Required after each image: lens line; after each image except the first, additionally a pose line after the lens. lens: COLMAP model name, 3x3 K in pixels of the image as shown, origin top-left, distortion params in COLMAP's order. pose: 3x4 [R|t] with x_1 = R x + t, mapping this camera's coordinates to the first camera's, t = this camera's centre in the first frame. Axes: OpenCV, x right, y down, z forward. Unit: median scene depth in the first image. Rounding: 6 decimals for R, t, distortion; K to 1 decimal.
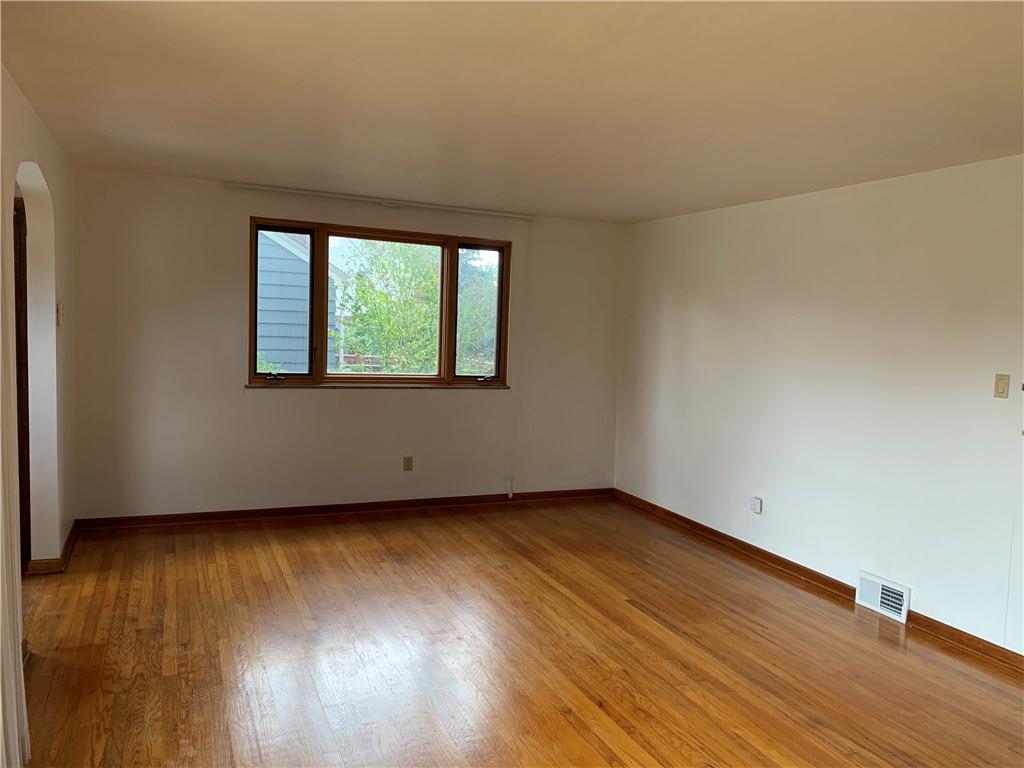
lens RADIAL K [[785.9, 0, 507.6], [0, 785.9, 390.1], [0, 0, 1]] dist [0.053742, -0.089101]
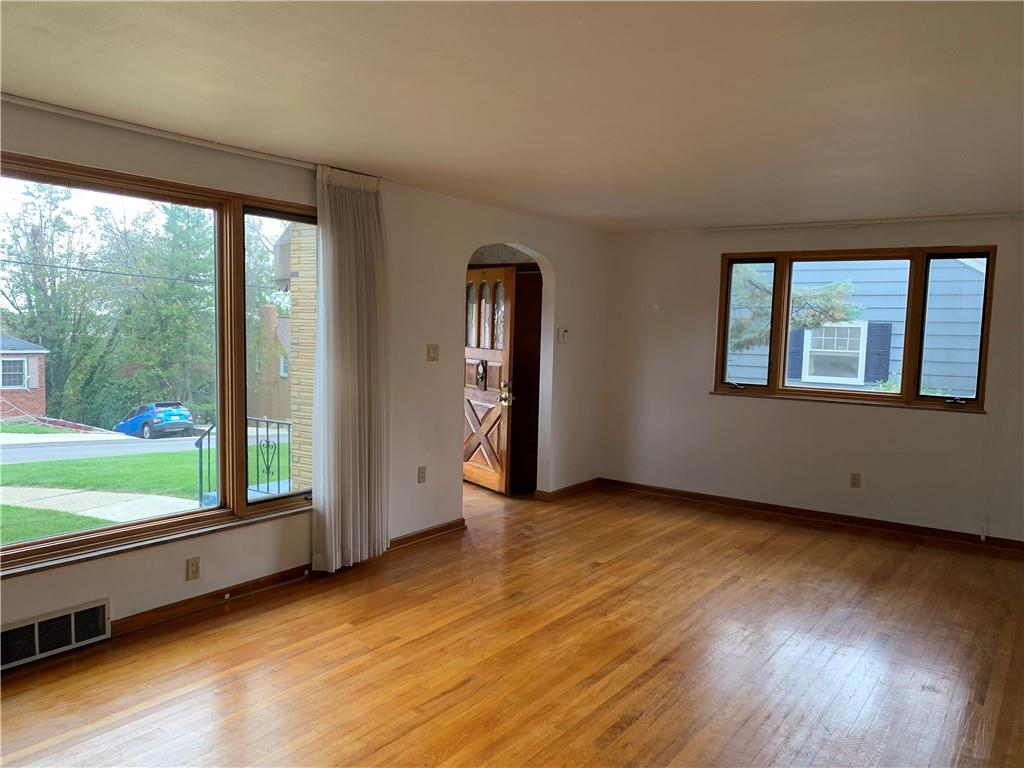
lens RADIAL K [[785.9, 0, 507.6], [0, 785.9, 390.1], [0, 0, 1]] dist [0.053742, -0.089101]
pose [[0.496157, 0.039794, -0.867321, 0.566474], [-0.078496, 0.996914, 0.000836, 0.014537], [0.864677, 0.067666, 0.497749, 0.120935]]
